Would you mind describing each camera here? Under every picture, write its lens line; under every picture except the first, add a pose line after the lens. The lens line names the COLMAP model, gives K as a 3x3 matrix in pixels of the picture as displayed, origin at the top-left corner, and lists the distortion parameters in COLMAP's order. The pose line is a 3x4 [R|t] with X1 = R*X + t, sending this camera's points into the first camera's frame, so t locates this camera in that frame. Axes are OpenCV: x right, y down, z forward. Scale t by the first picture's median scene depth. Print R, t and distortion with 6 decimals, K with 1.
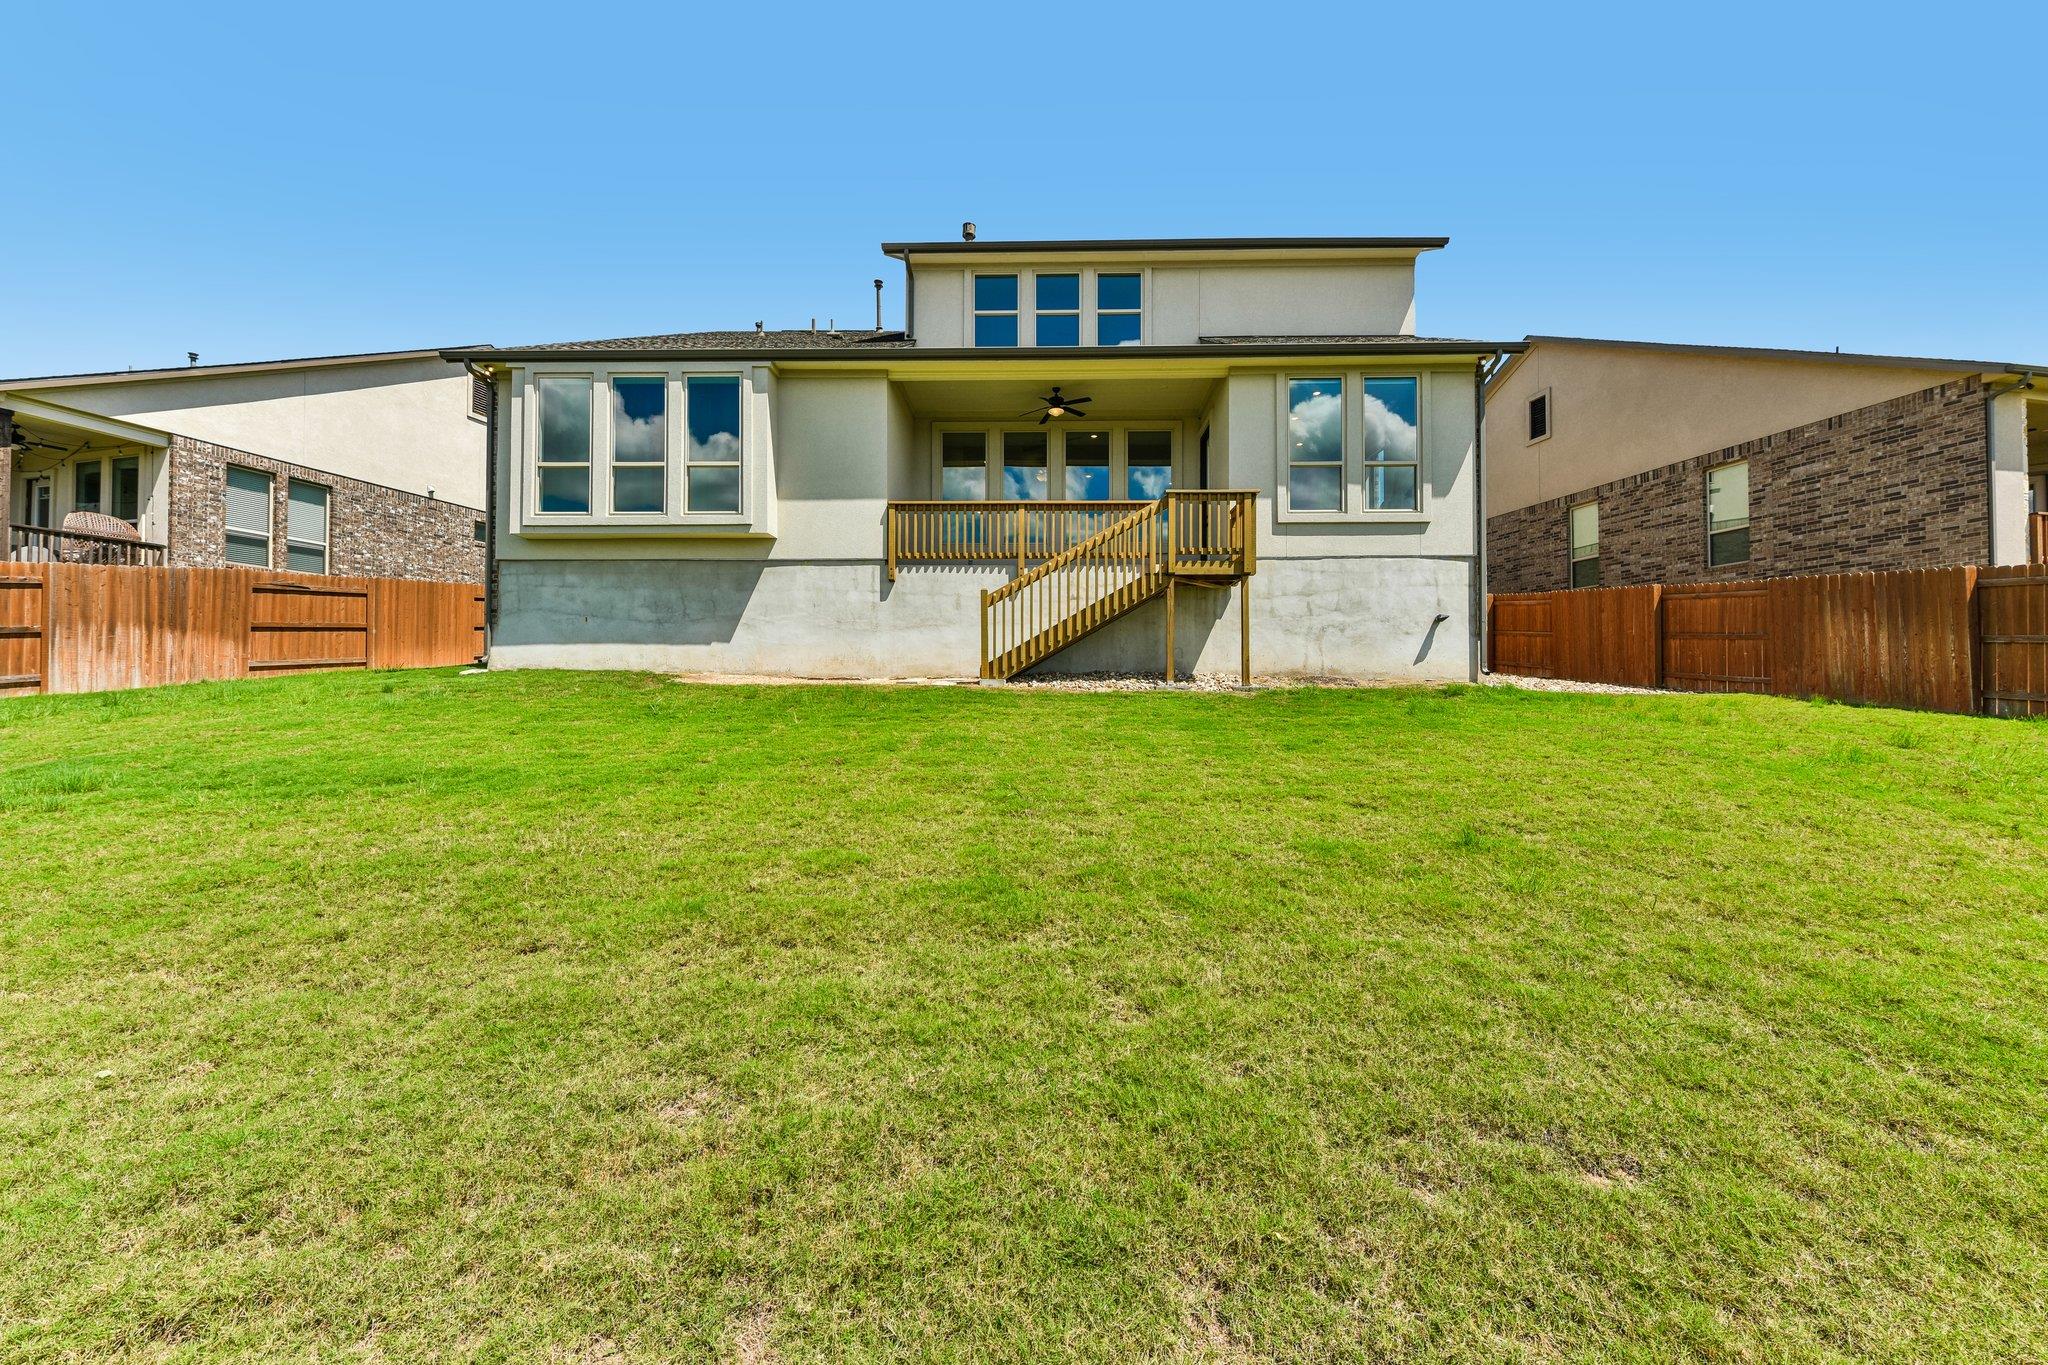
lens RADIAL K [[810.4, 0, 1031.1], [0, 810.4, 685.3], [0, 0, 1]] dist [0.002407, -0.000121]
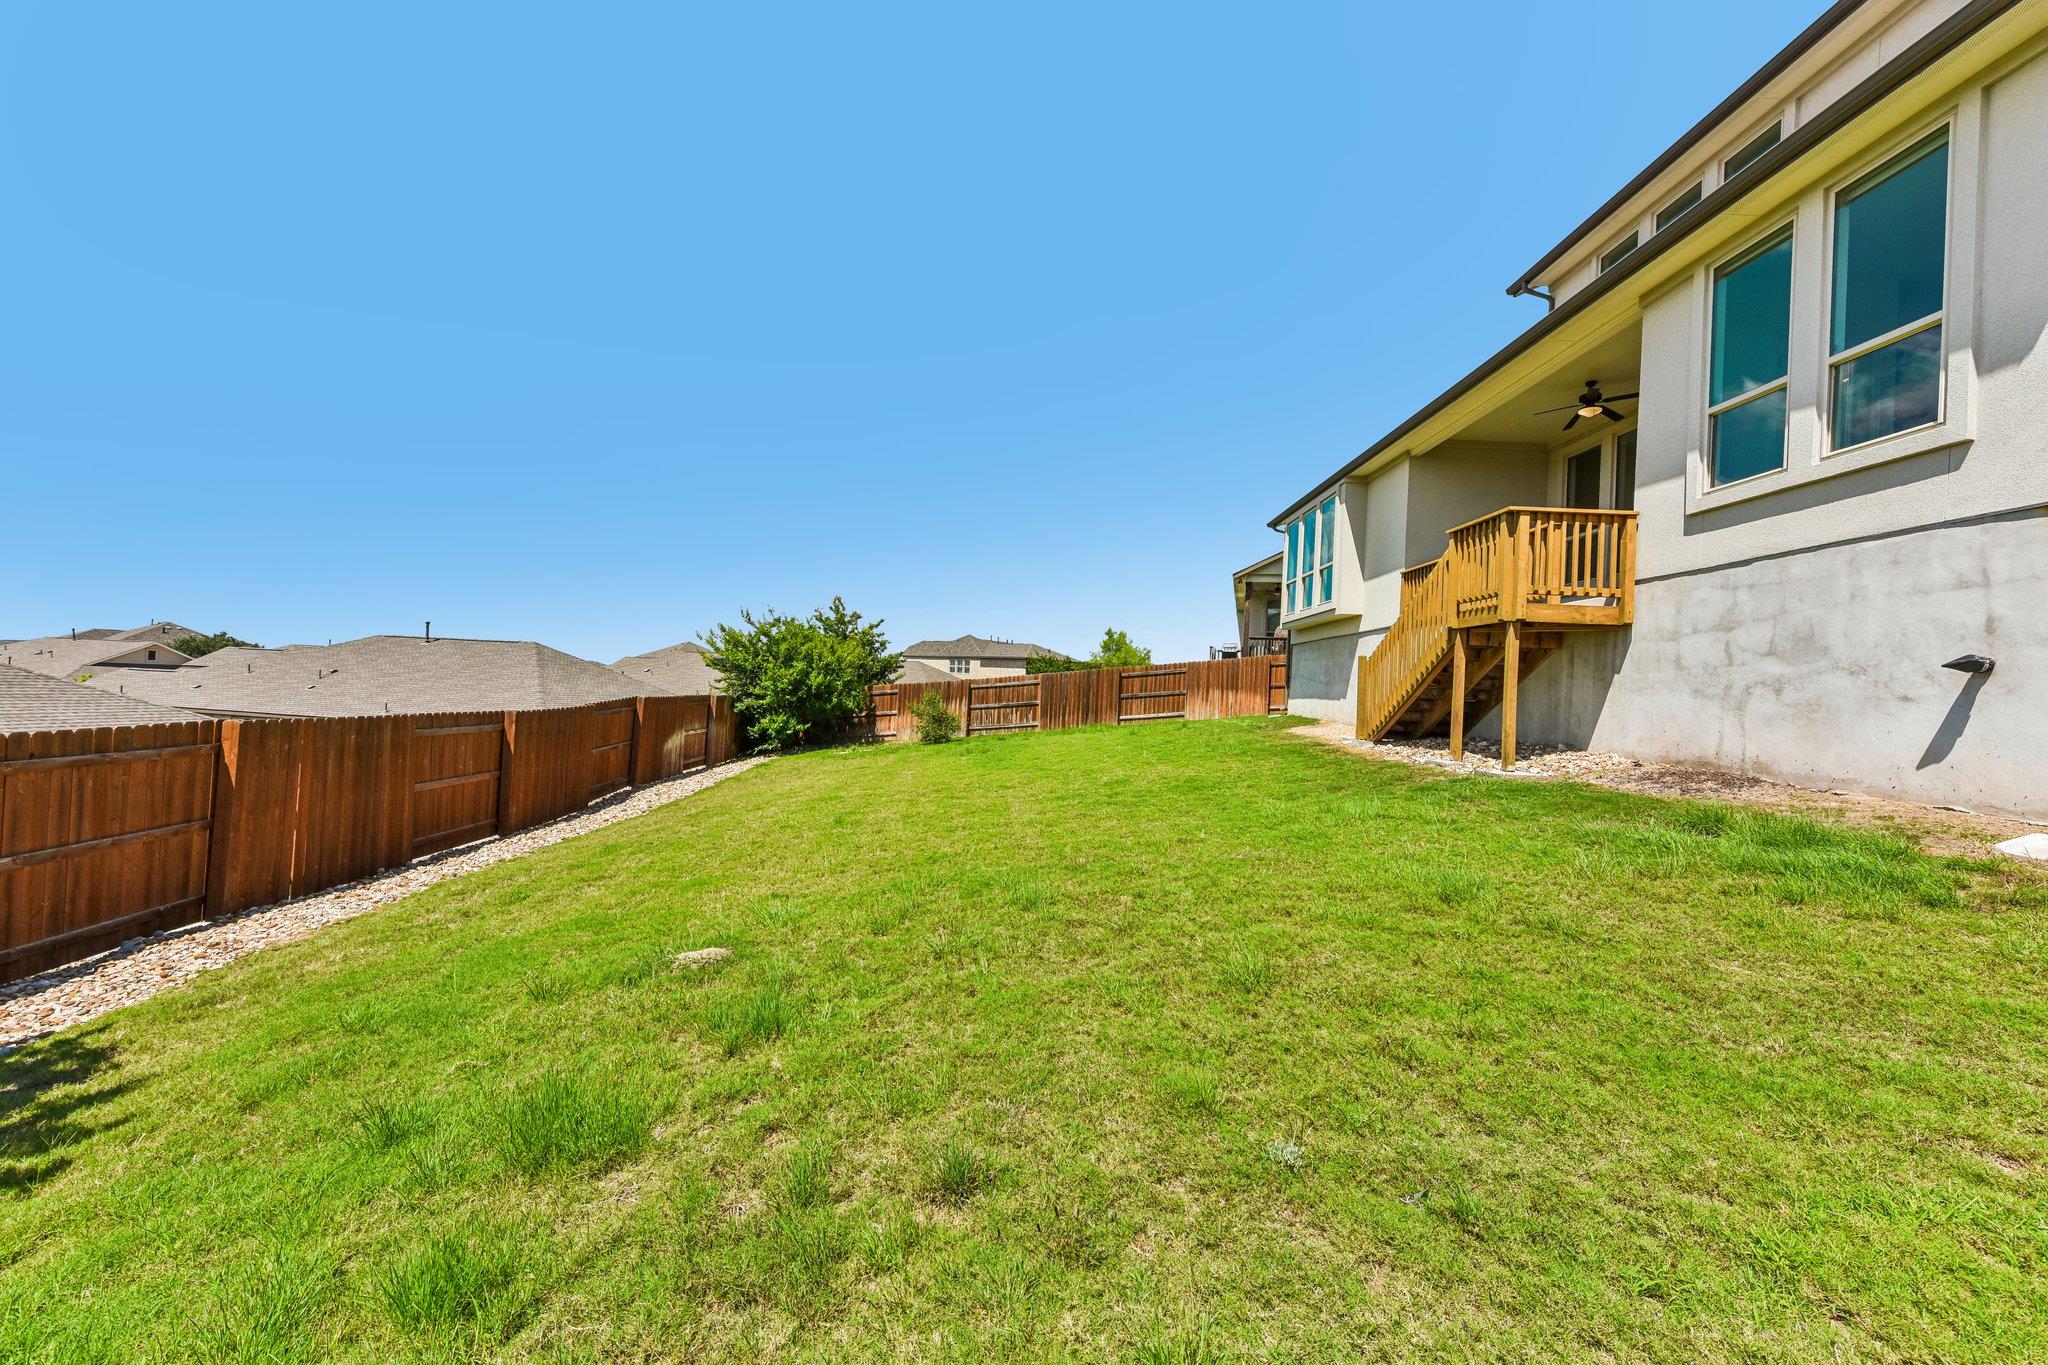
lens RADIAL K [[810.4, 0, 1031.1], [0, 810.4, 685.3], [0, 0, 1]] dist [0.002407, -0.000121]
pose [[0.011850, -0.006925, -0.999906, 0.910875], [-0.022459, 0.999722, -0.007189, -0.057002], [0.999678, 0.022542, 0.011691, 0.502623]]
